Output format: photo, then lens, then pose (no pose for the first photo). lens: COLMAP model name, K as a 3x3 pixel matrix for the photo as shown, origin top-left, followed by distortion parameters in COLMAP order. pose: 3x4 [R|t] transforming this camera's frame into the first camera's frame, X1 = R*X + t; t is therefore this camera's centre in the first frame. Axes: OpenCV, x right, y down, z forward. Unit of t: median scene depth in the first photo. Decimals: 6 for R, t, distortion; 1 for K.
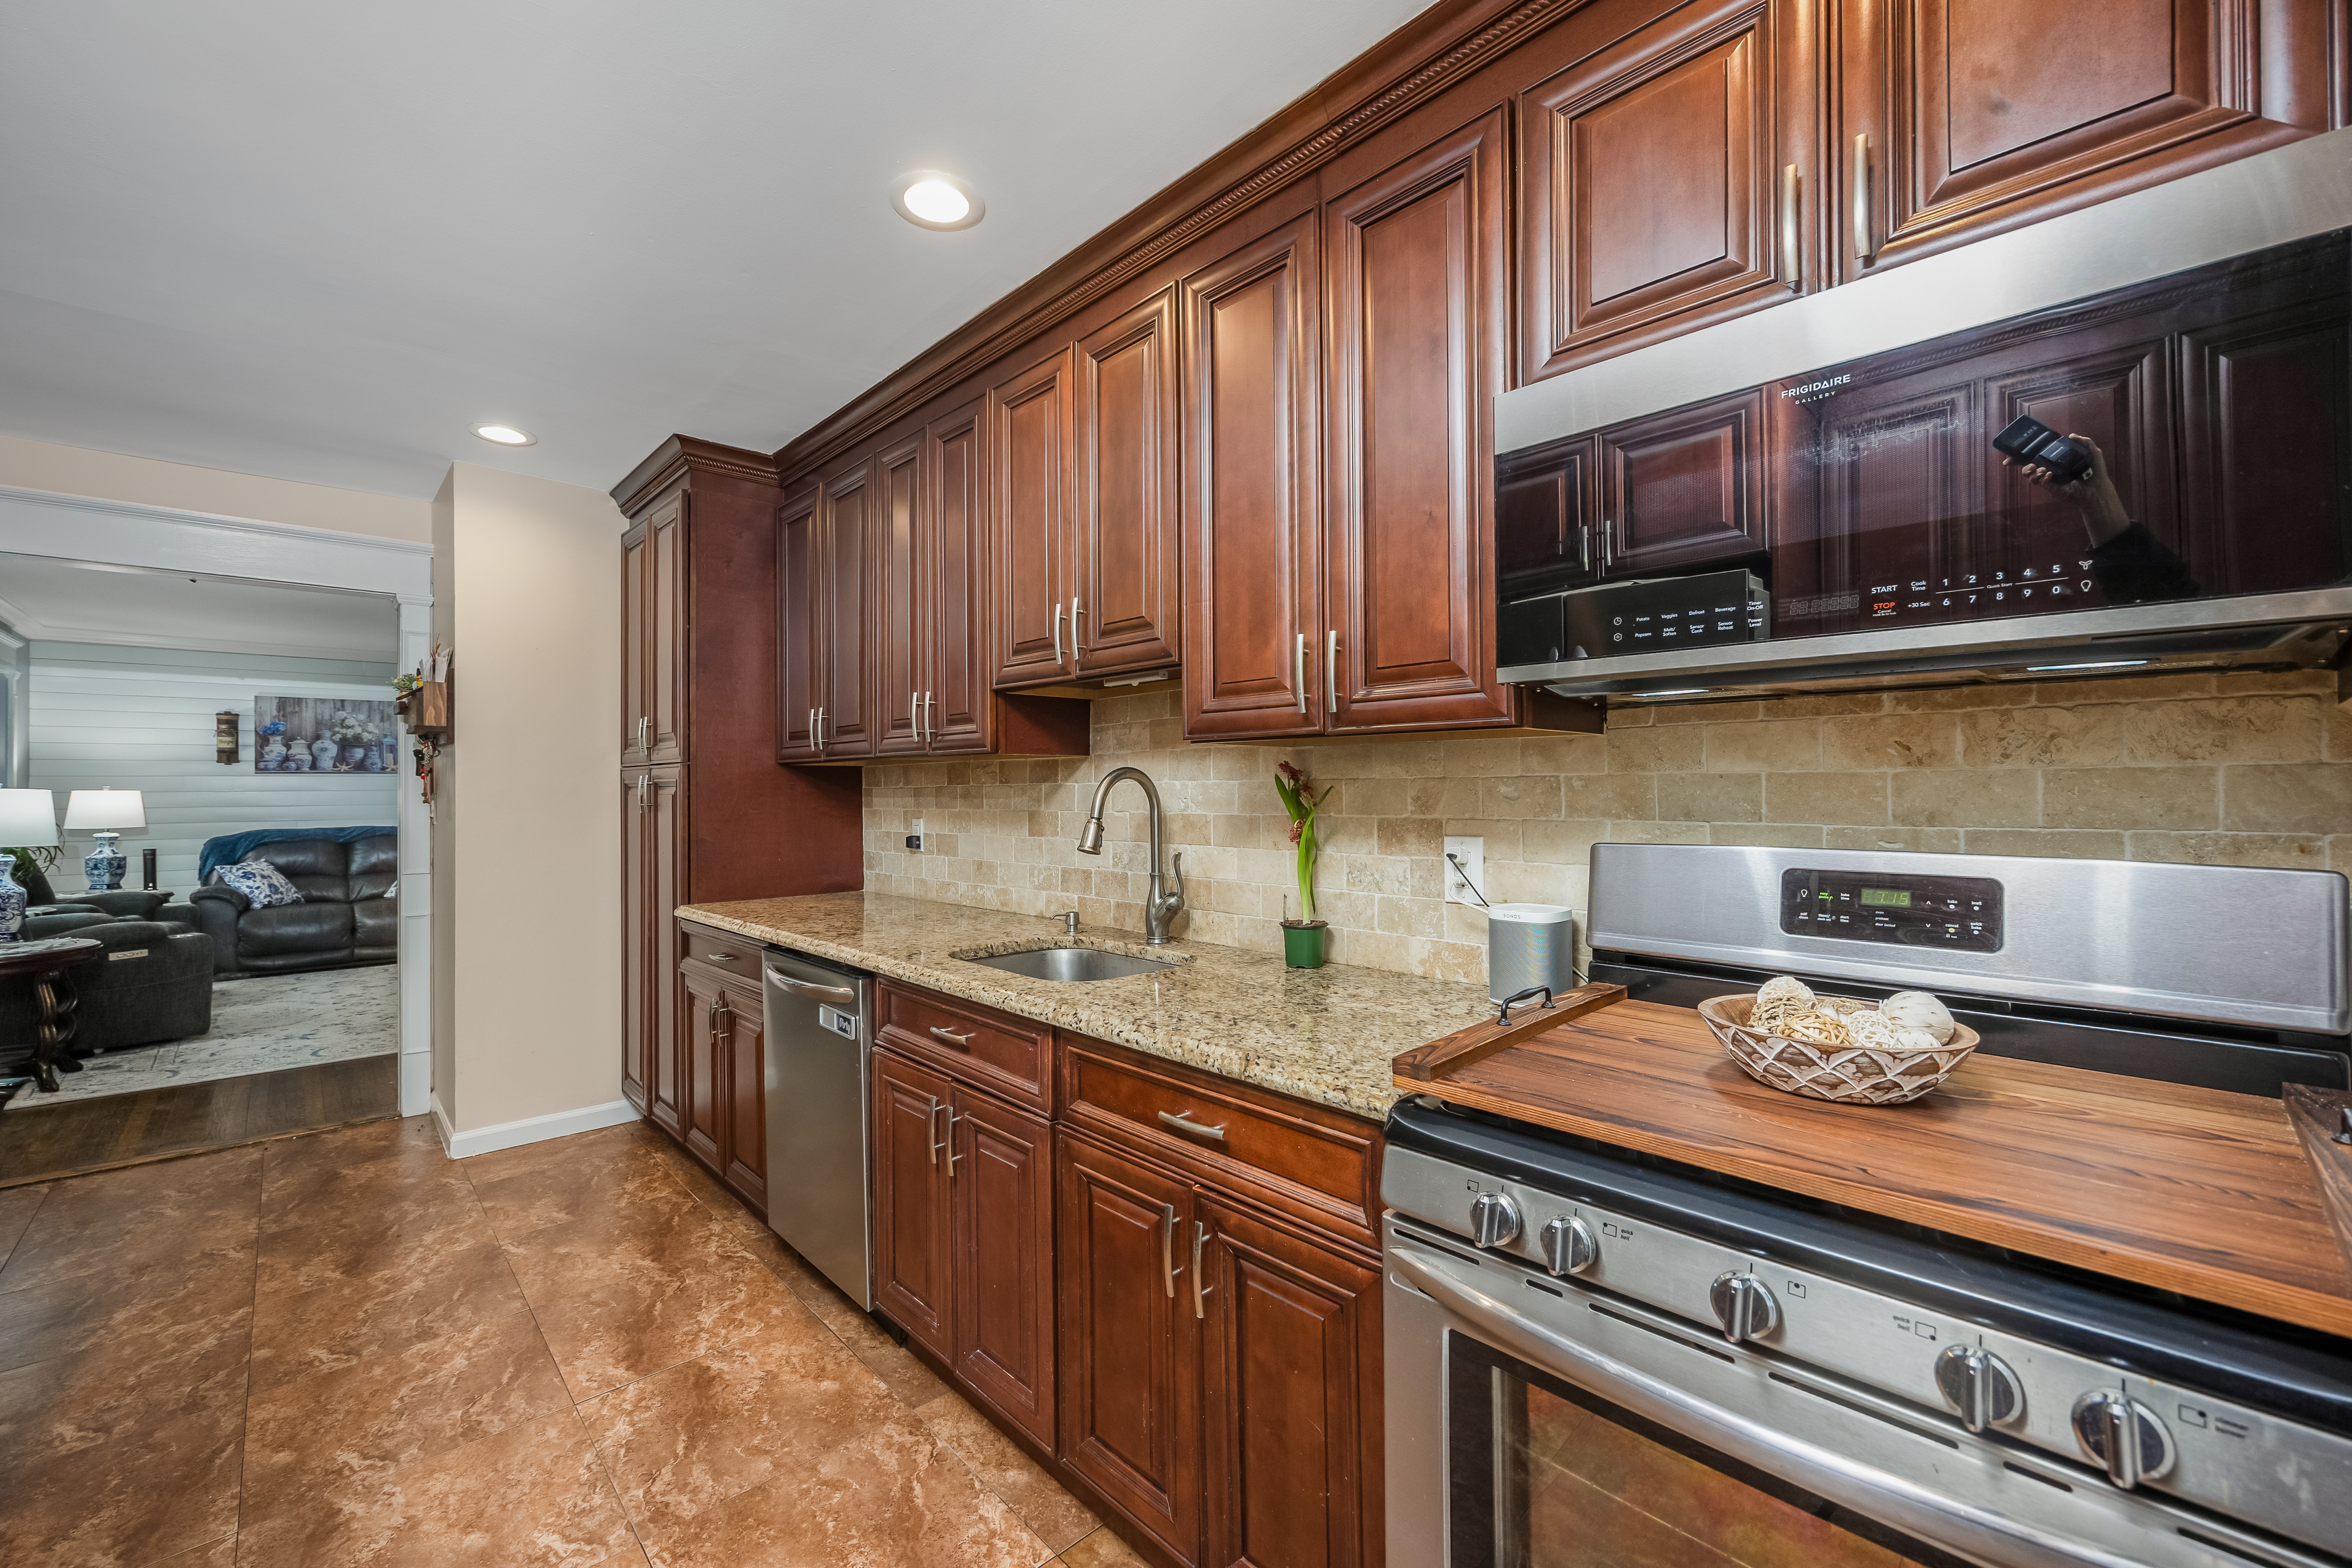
lens RADIAL K [[953.3, 0, 1176.0], [0, 953.3, 784.0], [0, 0, 1]] dist [-0.002227, -0.000370]
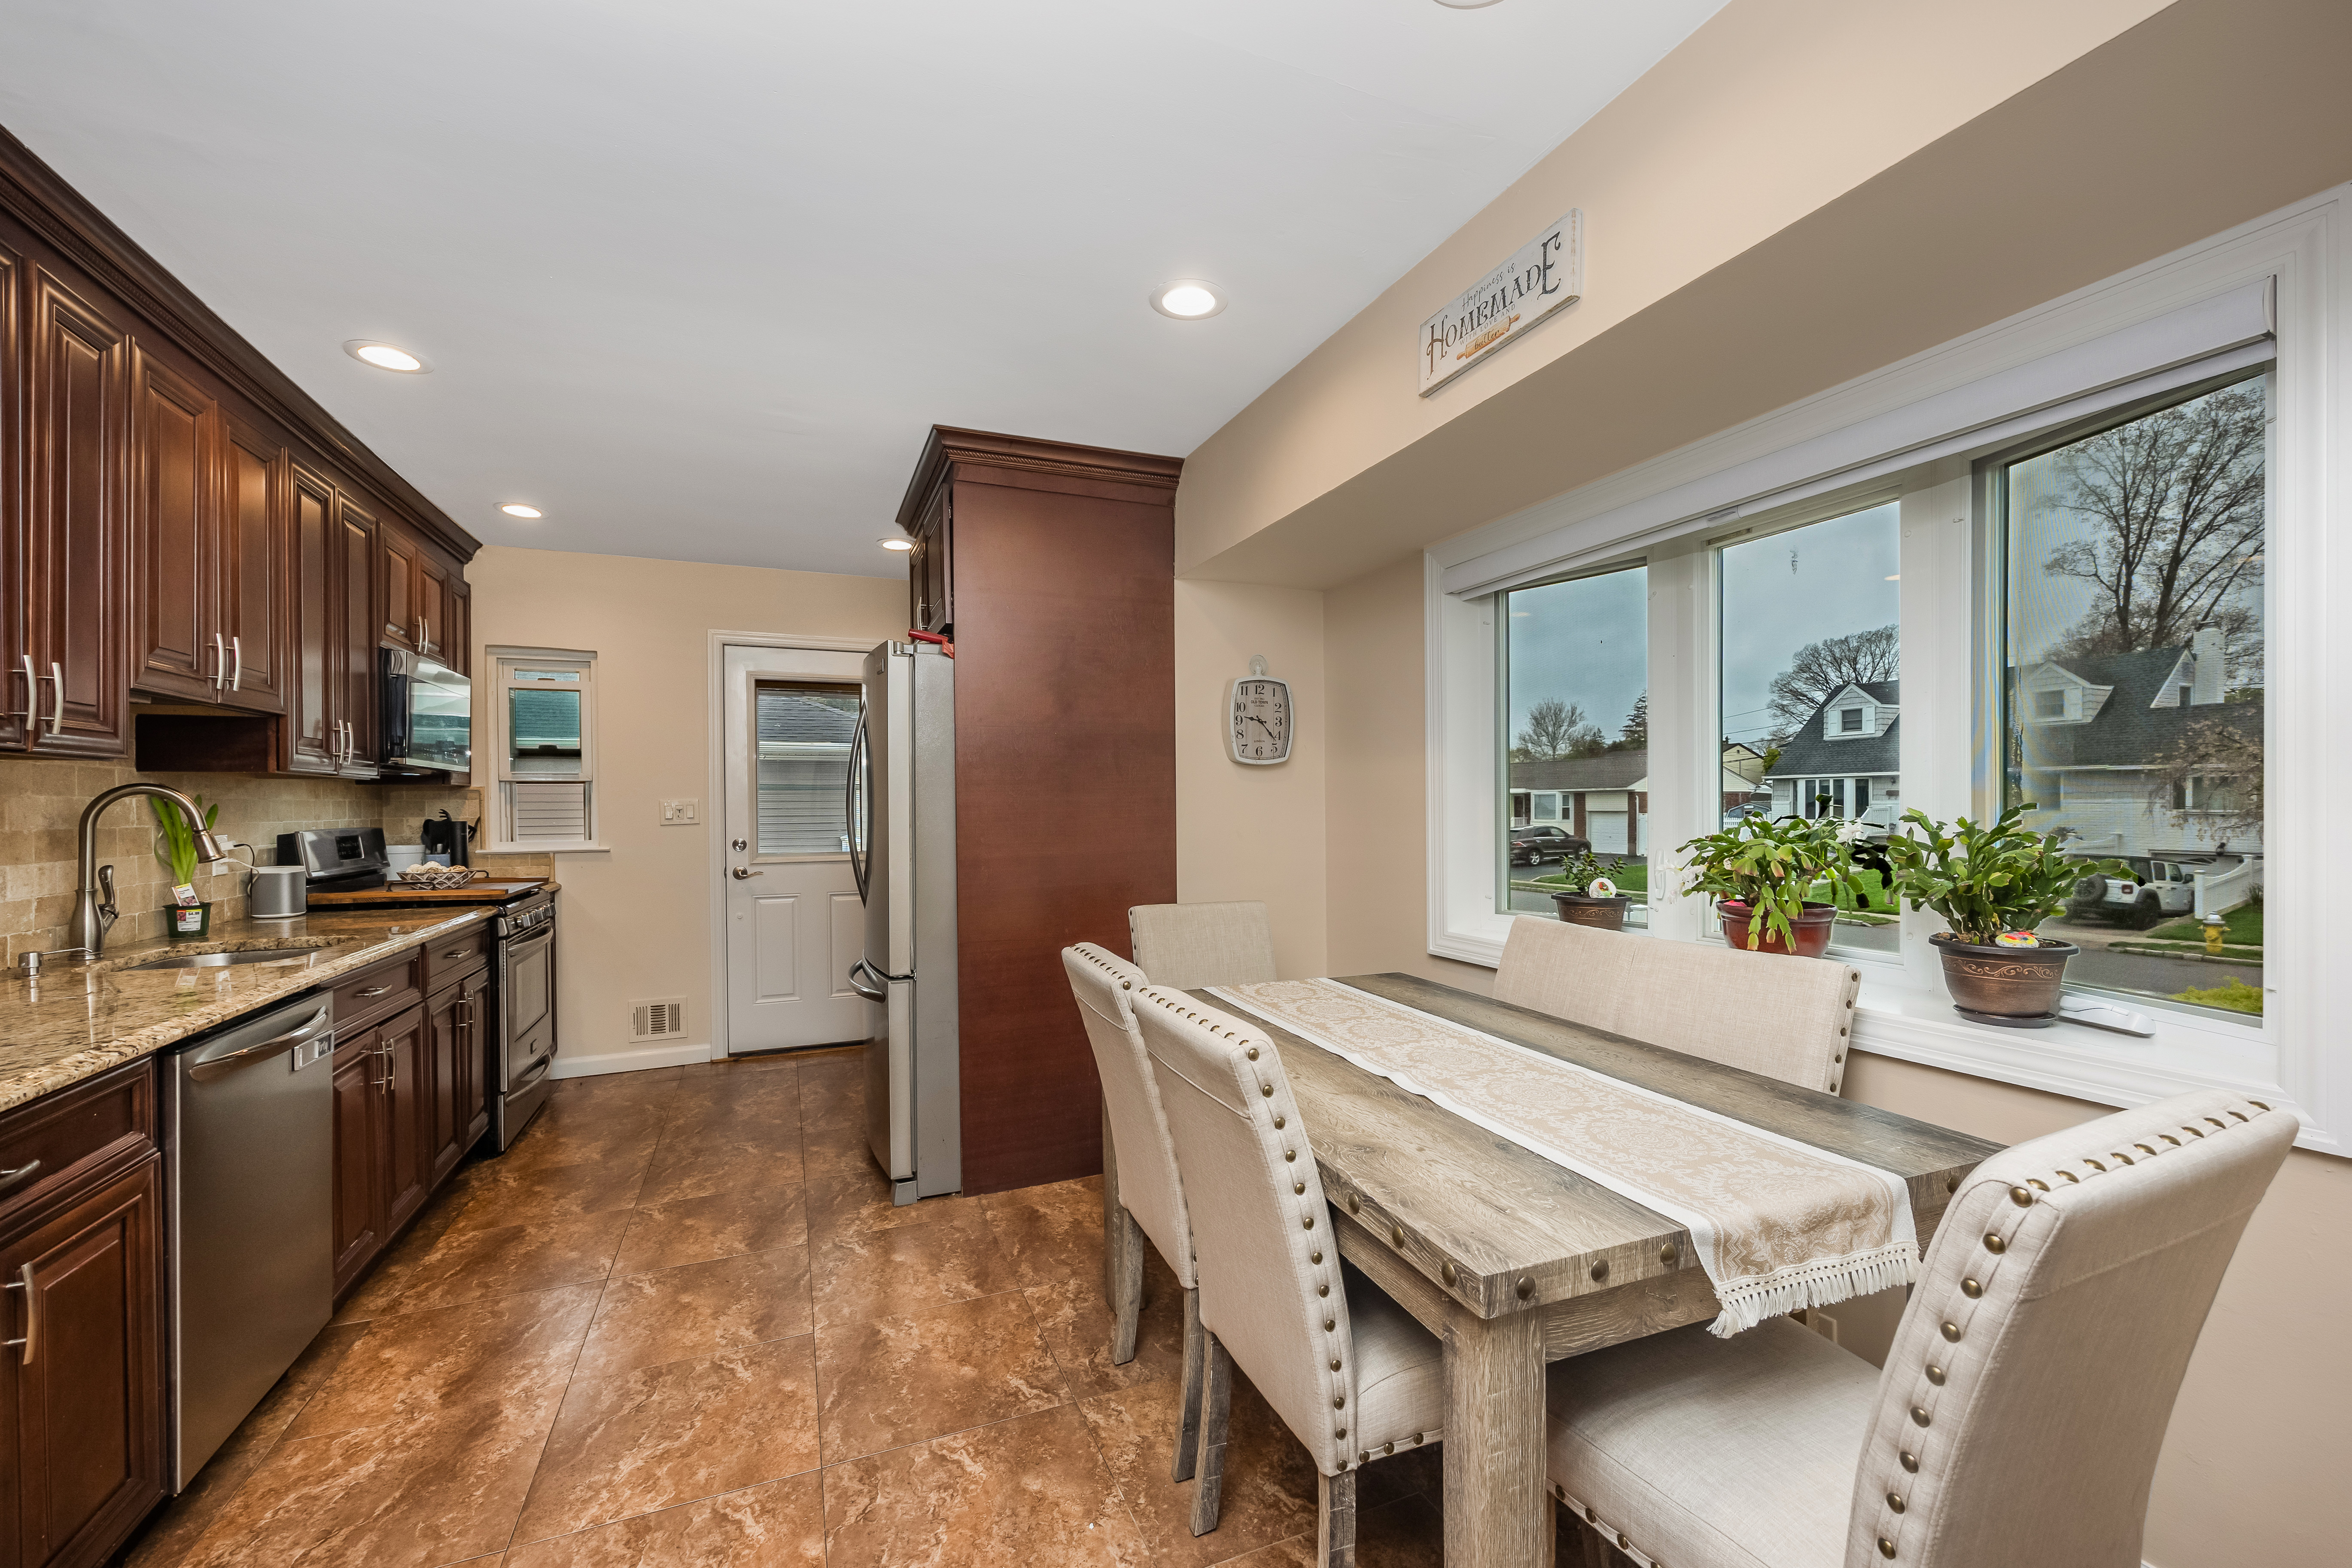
lens RADIAL K [[923.8, 0, 1175.9], [0, 923.8, 800.3], [0, 0, 1]] dist [-0.001496, -0.001000]
pose [[-0.938714, 0.009637, 0.344561, -1.430437], [0.006215, 0.999920, -0.011033, 0.018978], [-0.344640, -0.008216, -0.938699, 1.528051]]
